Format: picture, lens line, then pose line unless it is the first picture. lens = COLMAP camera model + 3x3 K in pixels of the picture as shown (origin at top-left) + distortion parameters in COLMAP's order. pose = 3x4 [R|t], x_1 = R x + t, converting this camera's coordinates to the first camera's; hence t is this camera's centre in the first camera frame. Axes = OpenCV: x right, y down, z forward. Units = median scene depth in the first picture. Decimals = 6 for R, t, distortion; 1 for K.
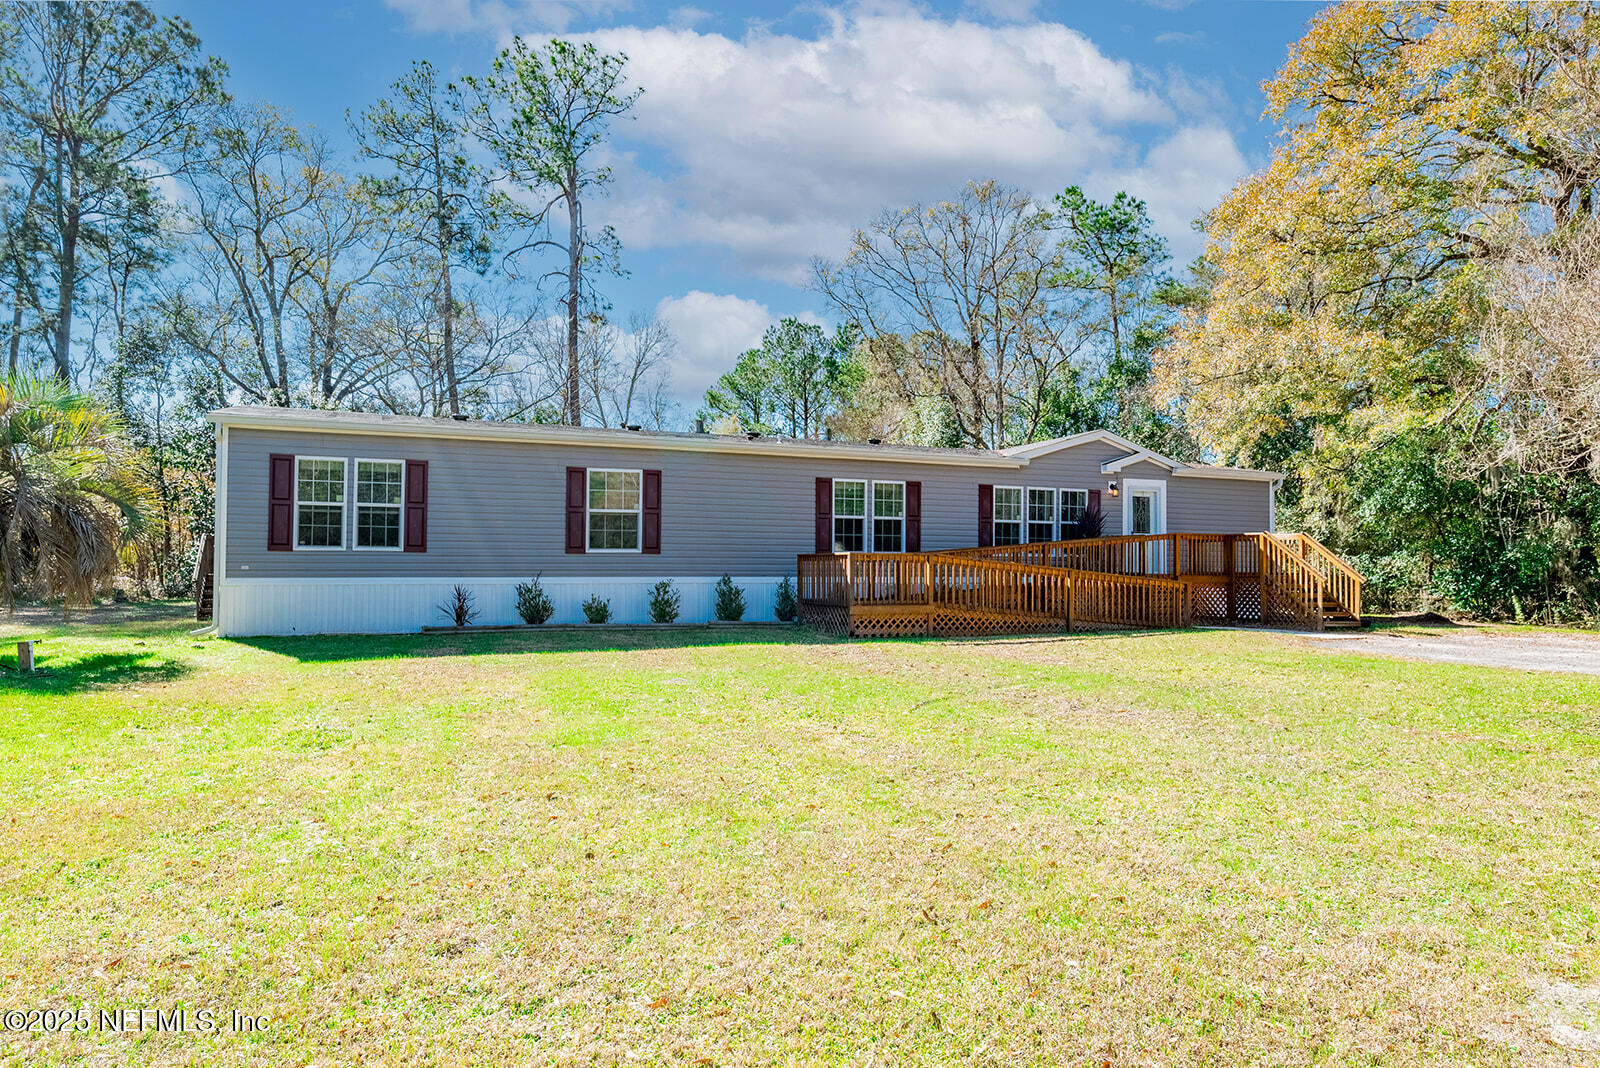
lens RADIAL K [[926.5, 0, 721.6], [0, 926.5, 537.8], [0, 0, 1]] dist [0.000064, -0.000080]
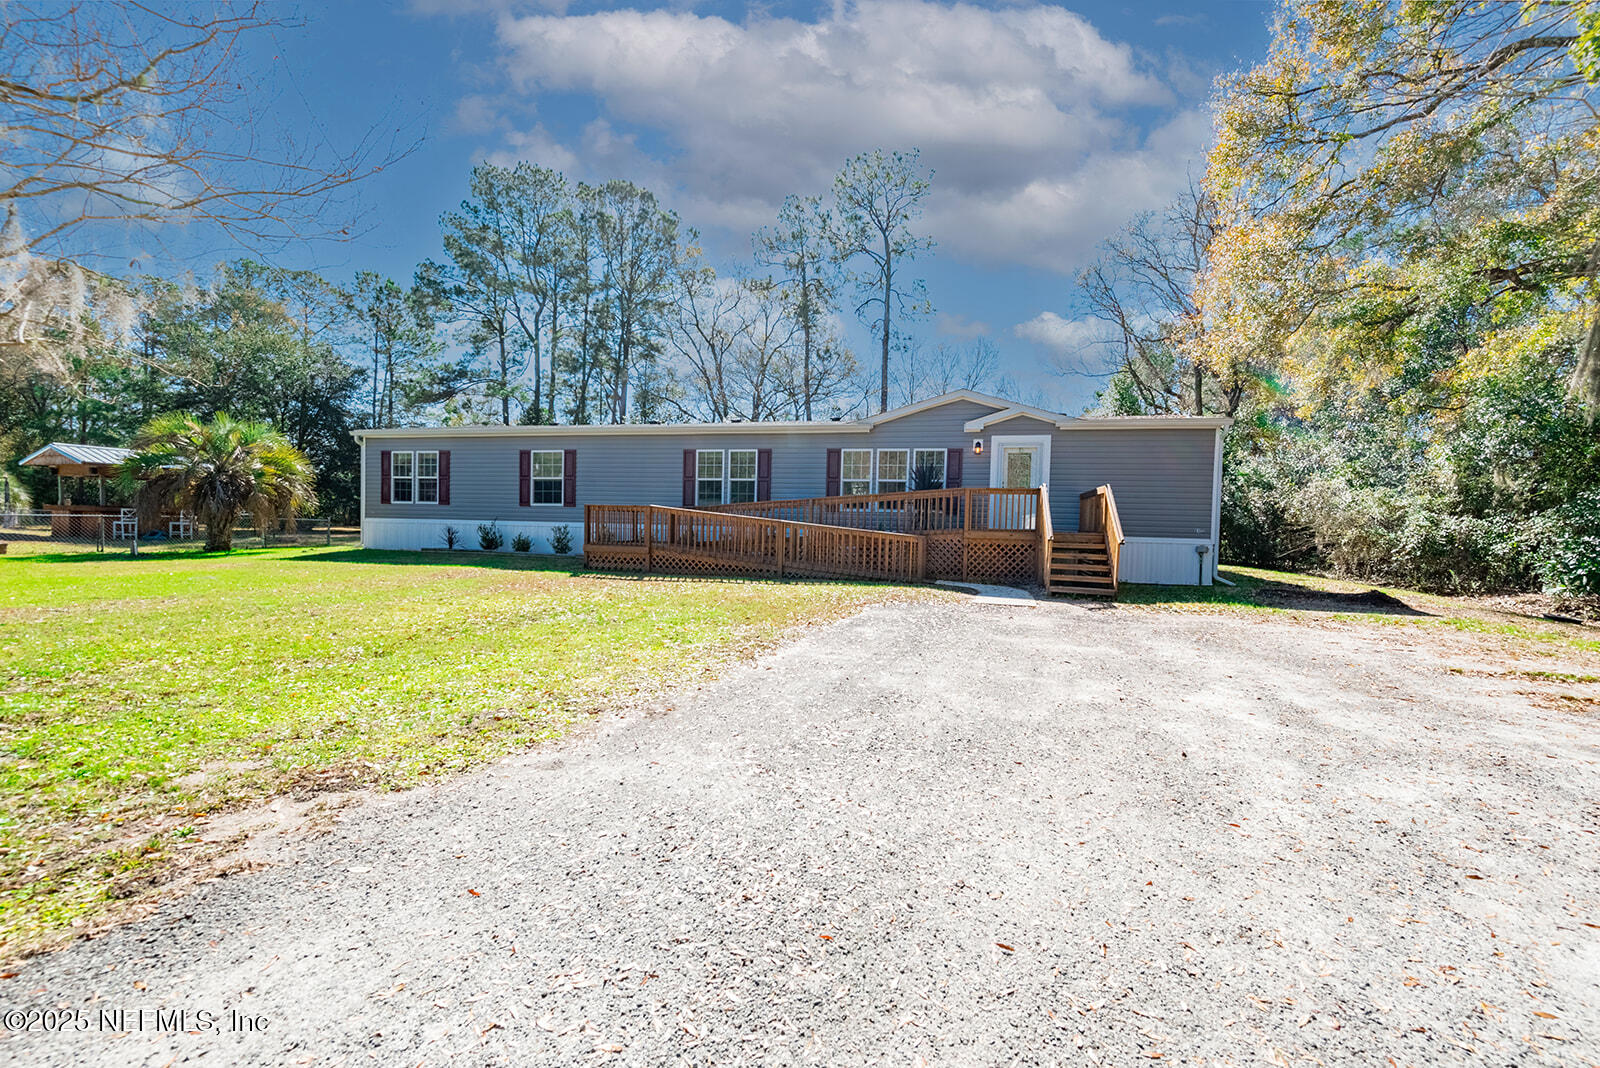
lens RADIAL K [[647.1, 0, 753.1], [0, 647.1, 536.2], [0, 0, 1]] dist [0.000560, -0.000068]
pose [[0.819897, 0.029717, -0.571739, 0.754640], [-0.000153, 0.998663, 0.051688, 0.010740], [0.572511, -0.042291, 0.818806, 0.321210]]
